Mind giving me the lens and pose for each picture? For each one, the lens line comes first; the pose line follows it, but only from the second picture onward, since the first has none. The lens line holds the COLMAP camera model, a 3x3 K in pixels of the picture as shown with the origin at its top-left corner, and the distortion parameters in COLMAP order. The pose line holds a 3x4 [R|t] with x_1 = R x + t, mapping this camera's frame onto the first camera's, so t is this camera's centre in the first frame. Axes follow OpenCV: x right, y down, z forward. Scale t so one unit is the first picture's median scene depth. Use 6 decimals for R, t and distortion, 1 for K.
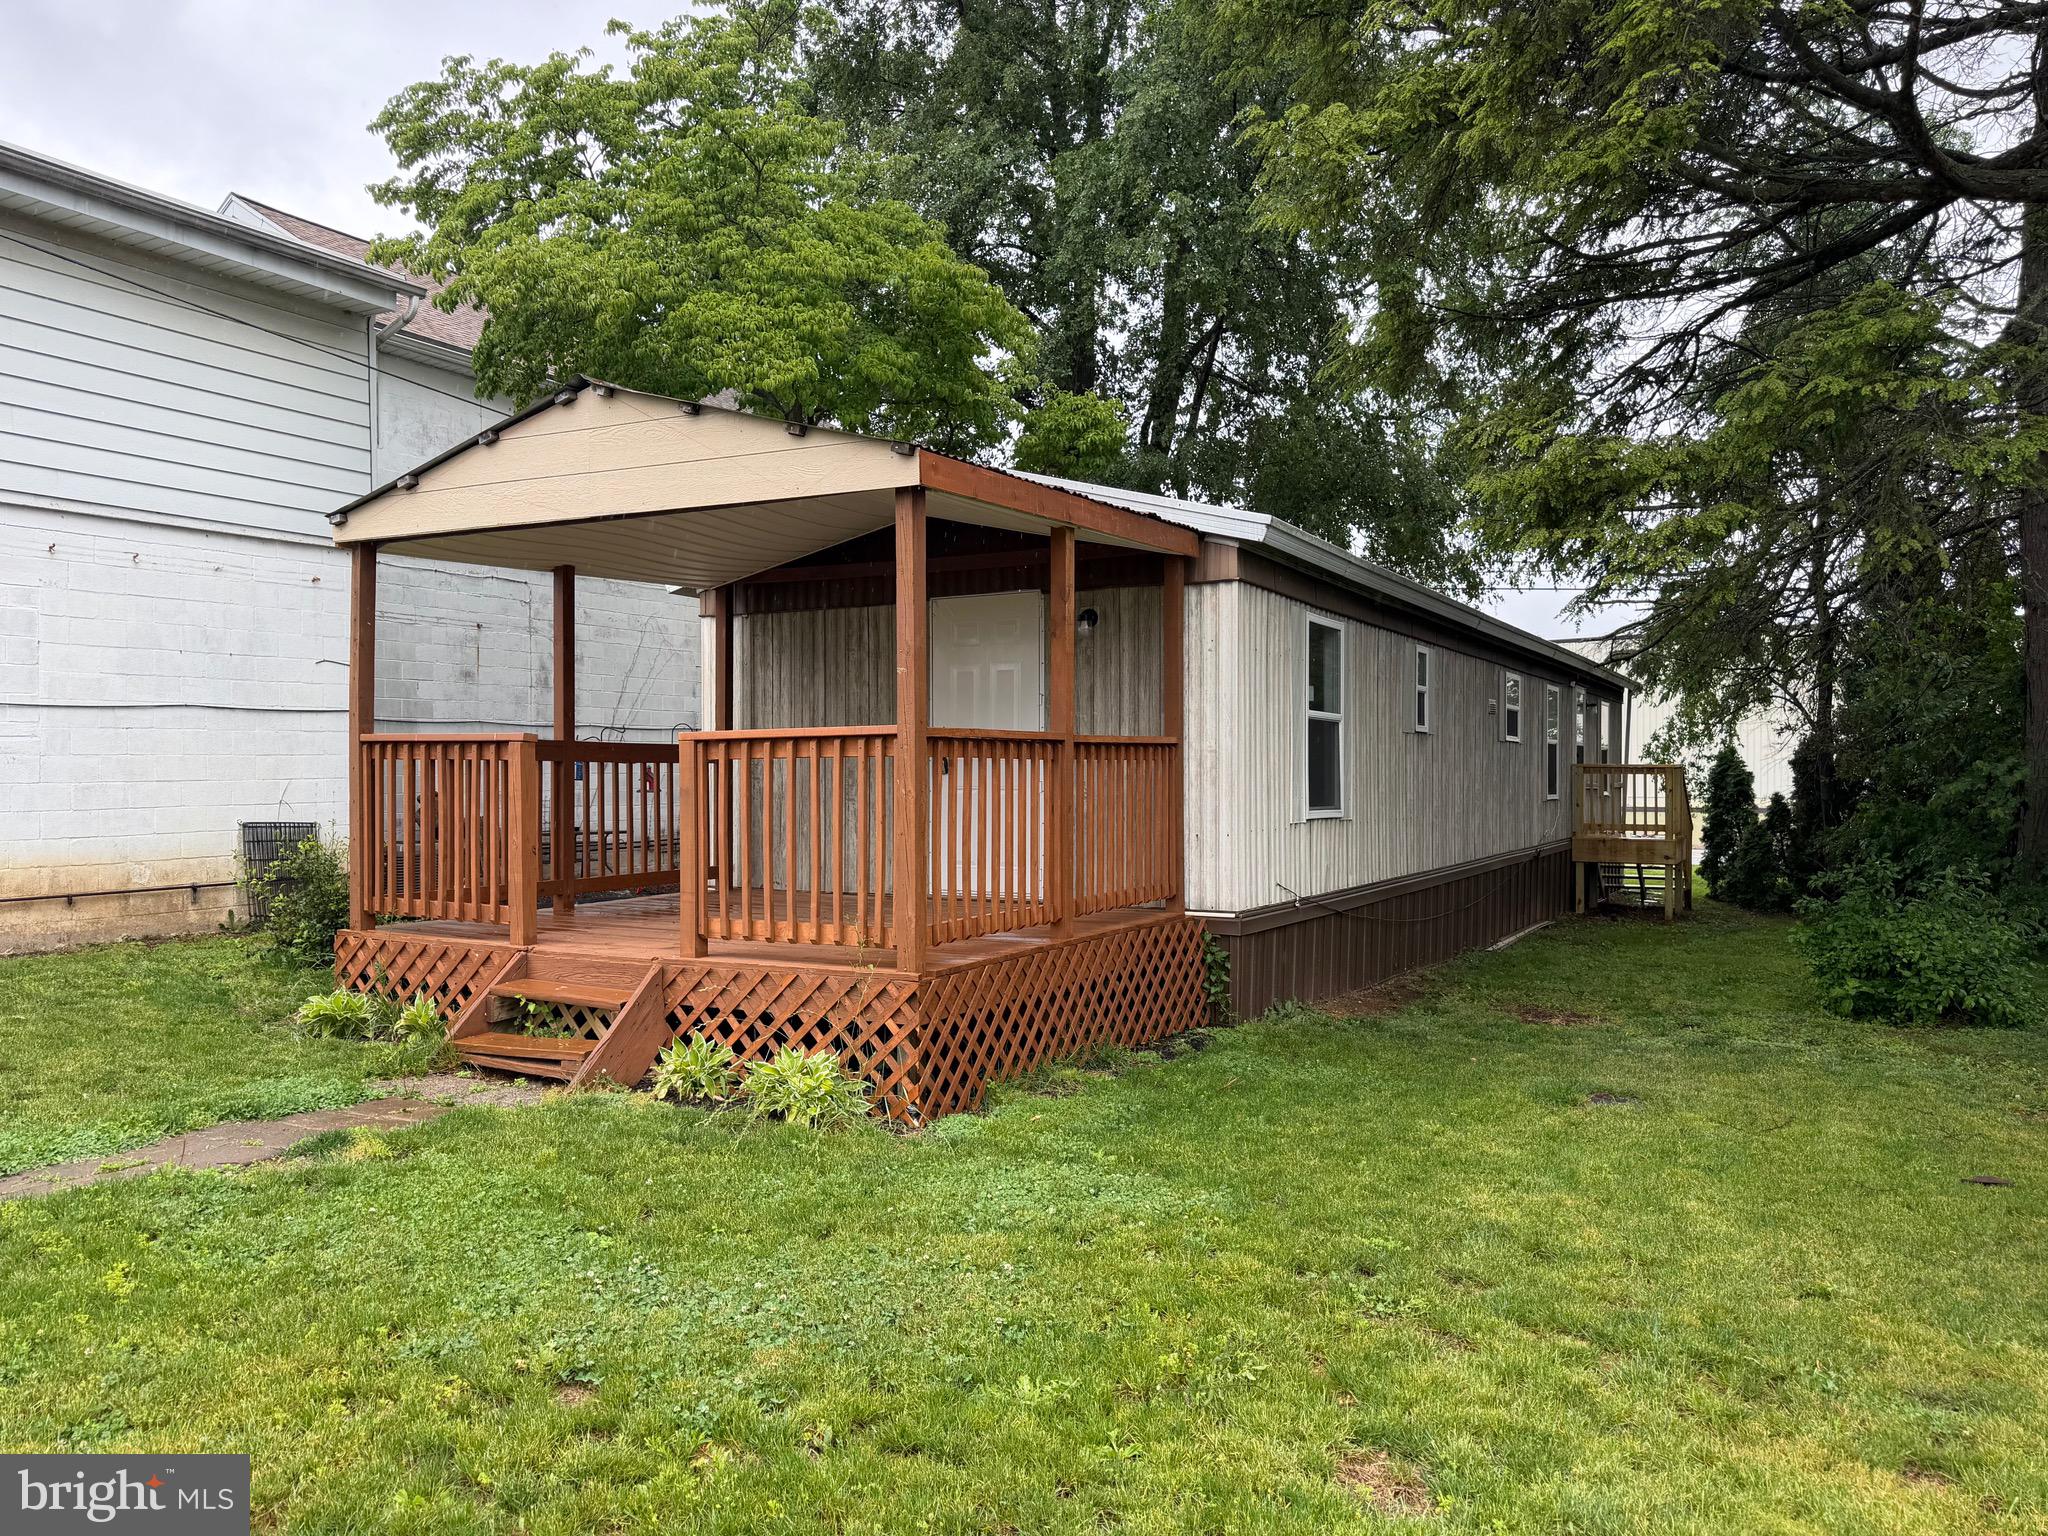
lens RADIAL K [[1441.0, 0, 1033.2], [0, 1441.0, 761.6], [0, 0, 1]] dist [0.119053, -0.177271]
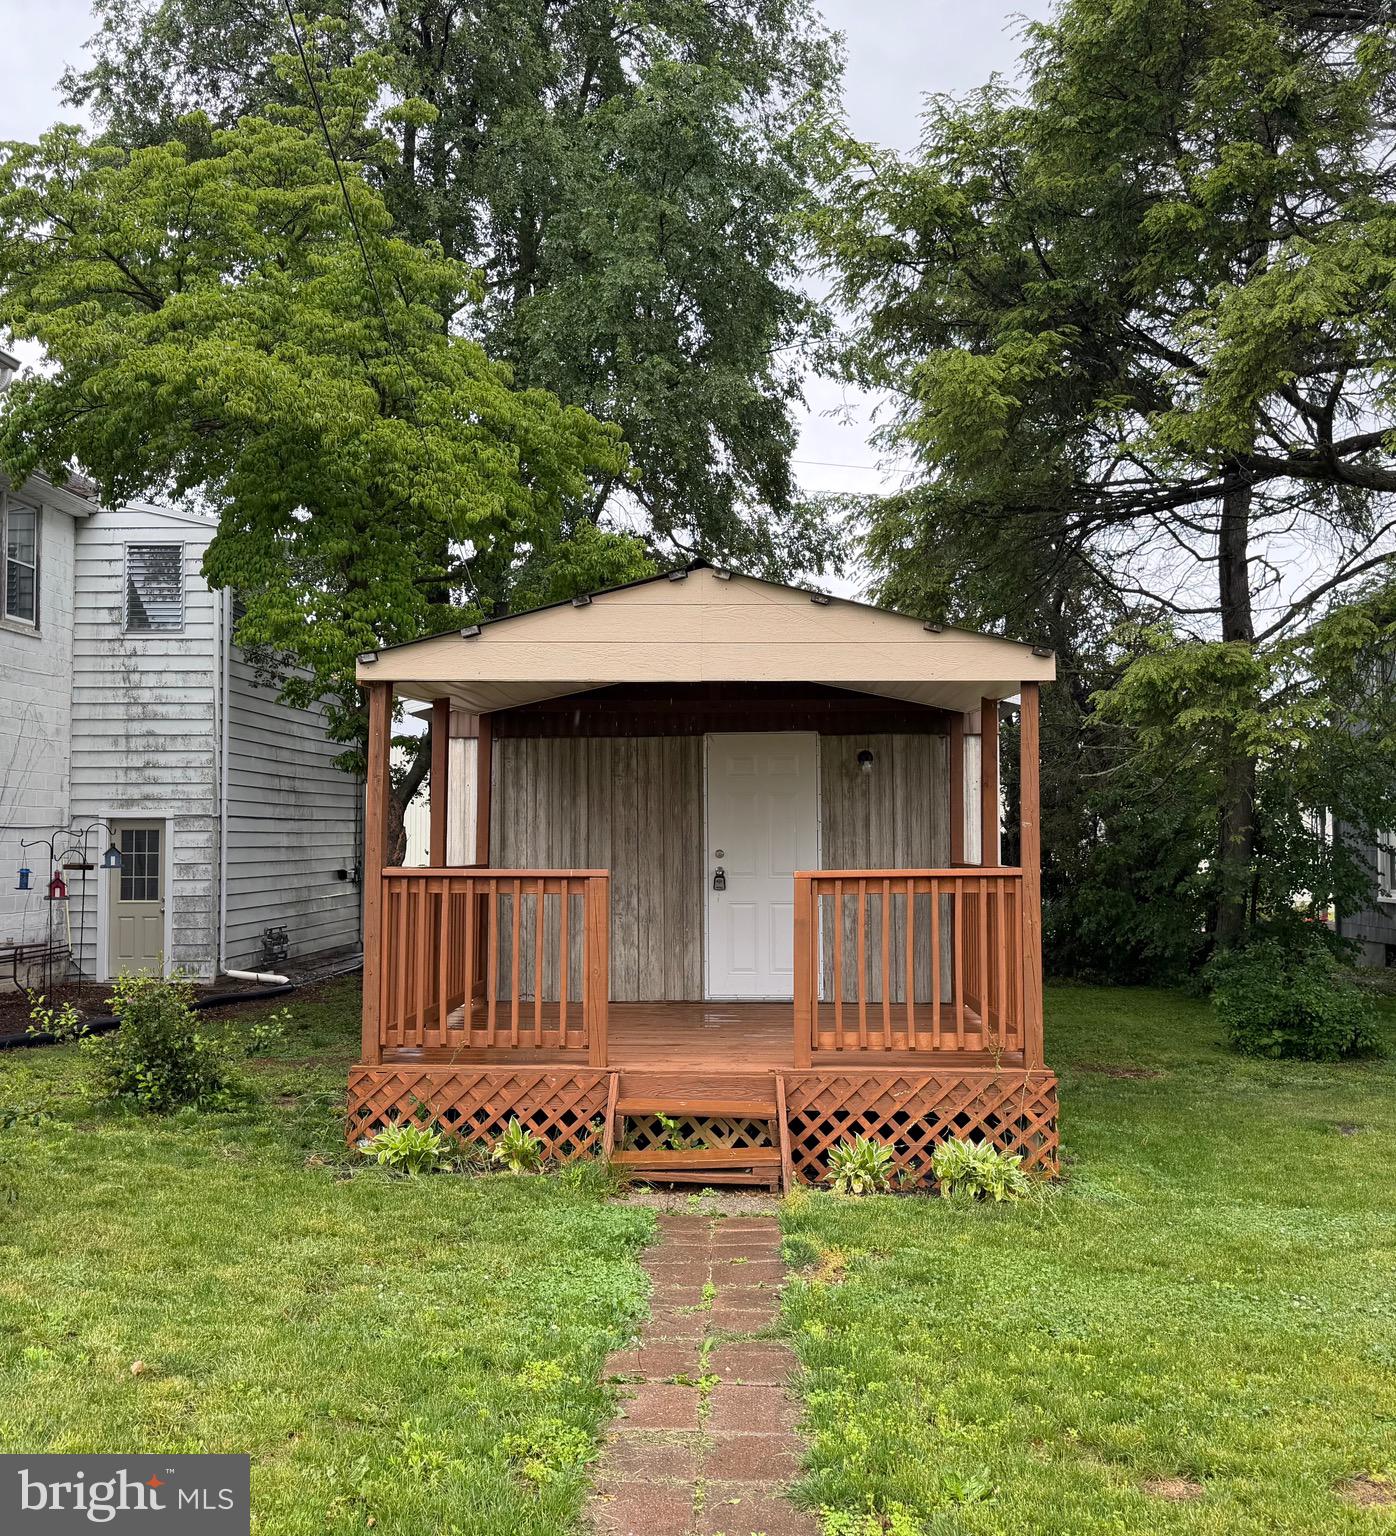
lens RADIAL K [[1414.4, 0, 698.0], [0, 1414.4, 768.0], [0, 0, 1]] dist [0.047519, -0.006482]
pose [[0.902658, 0.024145, 0.429681, -0.684085], [-0.002644, 0.998717, -0.050567, -0.038057], [-0.430351, 0.044508, 0.901564, 0.020346]]
